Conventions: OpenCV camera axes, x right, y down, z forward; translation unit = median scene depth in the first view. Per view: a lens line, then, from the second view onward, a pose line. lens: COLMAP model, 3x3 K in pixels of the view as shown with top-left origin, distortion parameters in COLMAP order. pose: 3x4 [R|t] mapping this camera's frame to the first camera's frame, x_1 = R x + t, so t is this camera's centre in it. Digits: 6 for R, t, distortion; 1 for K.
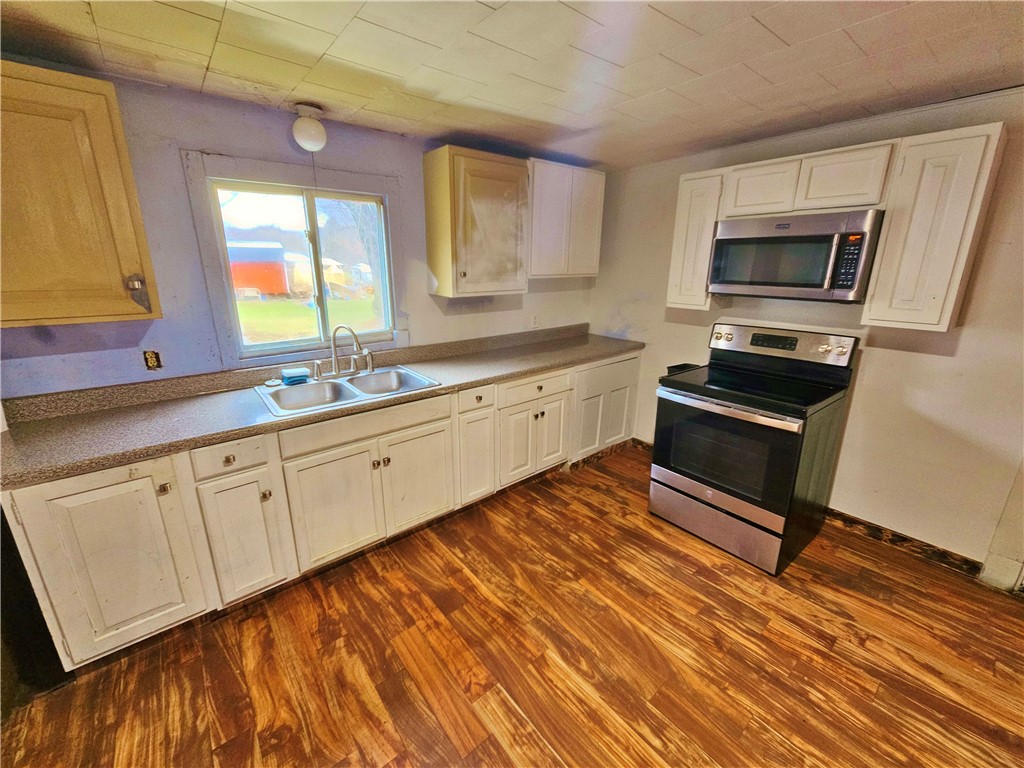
lens RADIAL K [[414.3, 0, 516.7], [0, 414.3, 375.3], [0, 0, 1]] dist [-0.001445, 0.000822]
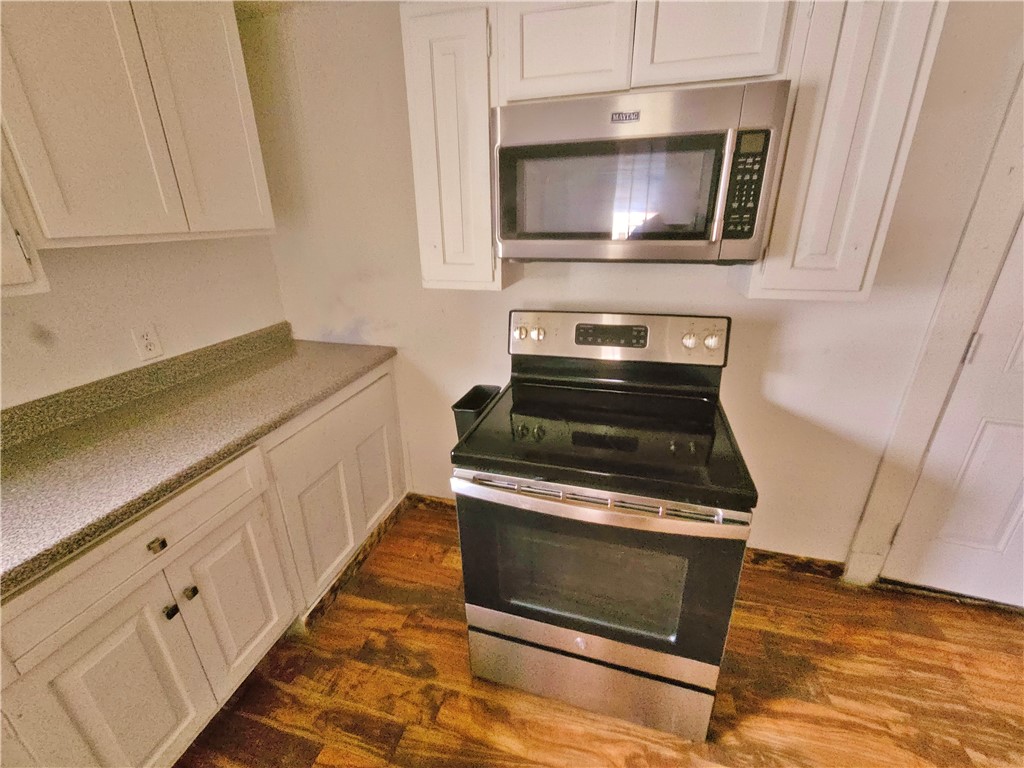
lens RADIAL K [[414.3, 0, 512.9], [0, 414.3, 381.1], [0, 0, 1]] dist [-0.001445, 0.000822]
pose [[0.820770, -0.224536, 0.525281, 0.193647], [0.168657, 0.973772, 0.152716, -0.145458], [-0.545794, -0.036753, 0.837113, 0.633077]]
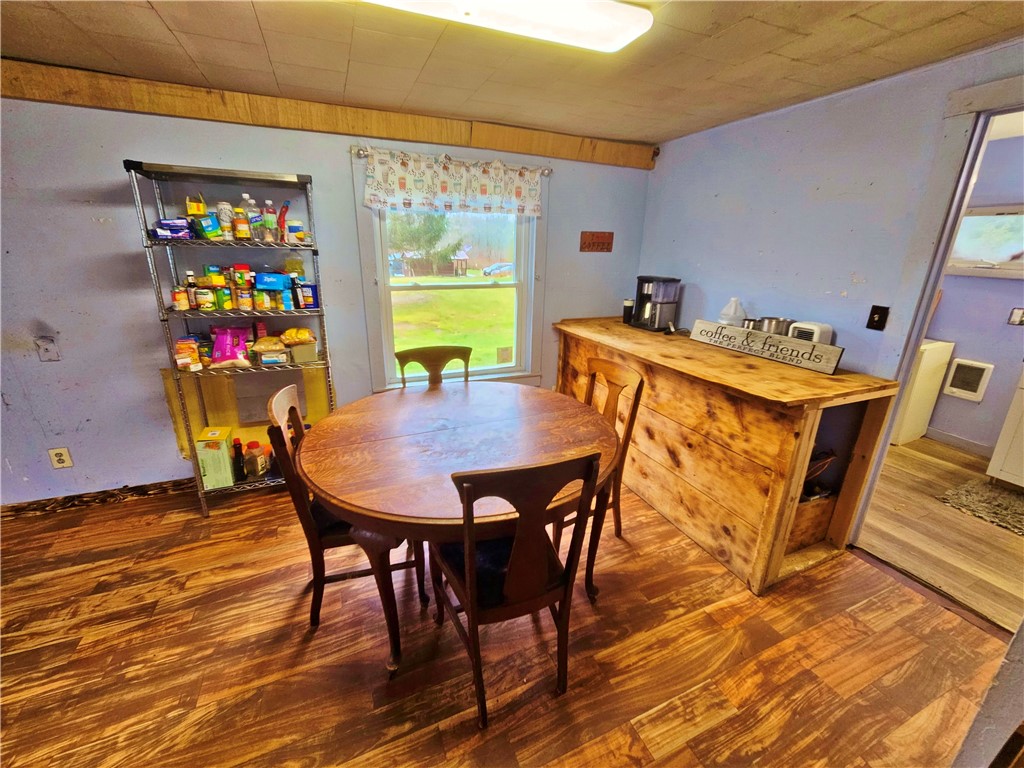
lens RADIAL K [[414.3, 0, 510.3], [0, 414.3, 381.1], [0, 0, 1]] dist [-0.001445, 0.000822]
pose [[0.280610, -0.291875, 0.914367, -0.165826], [0.229177, 0.945463, 0.231469, -0.050481], [-0.932060, 0.144600, 0.332197, 0.192718]]
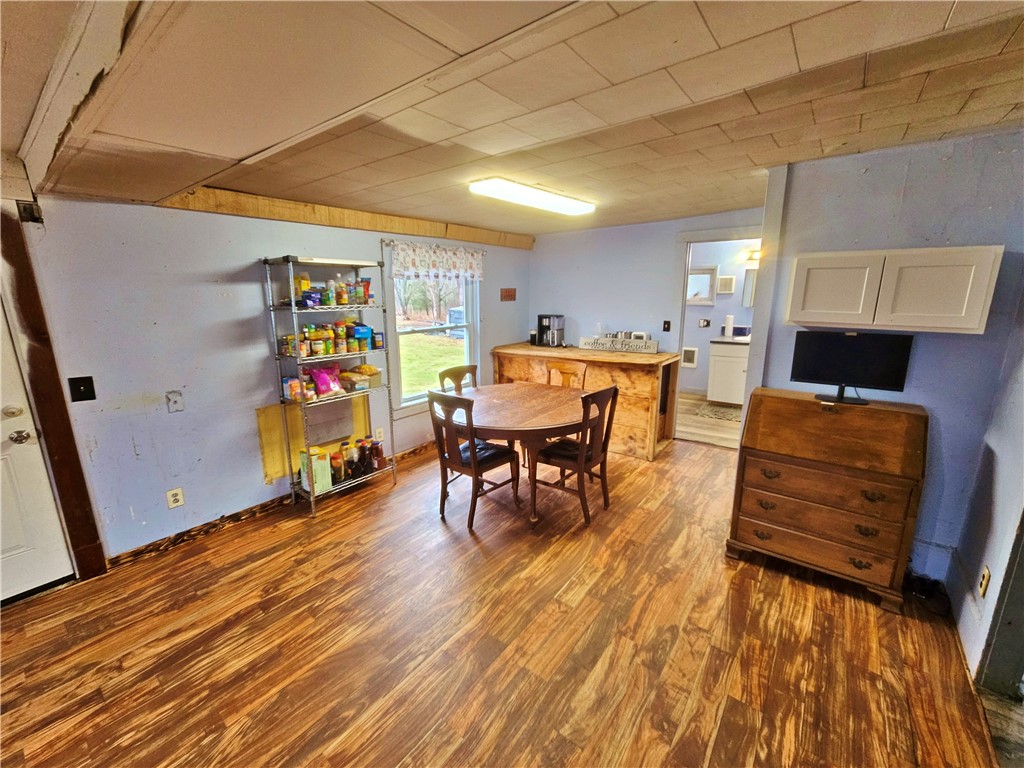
lens RADIAL K [[414.3, 0, 503.9], [0, 414.3, 390.9], [0, 0, 1]] dist [-0.001445, 0.000822]
pose [[-0.205214, -0.224291, 0.952670, -0.851334], [0.265994, 0.923967, 0.274831, -0.247686], [-0.941878, 0.309804, -0.129951, 0.794300]]
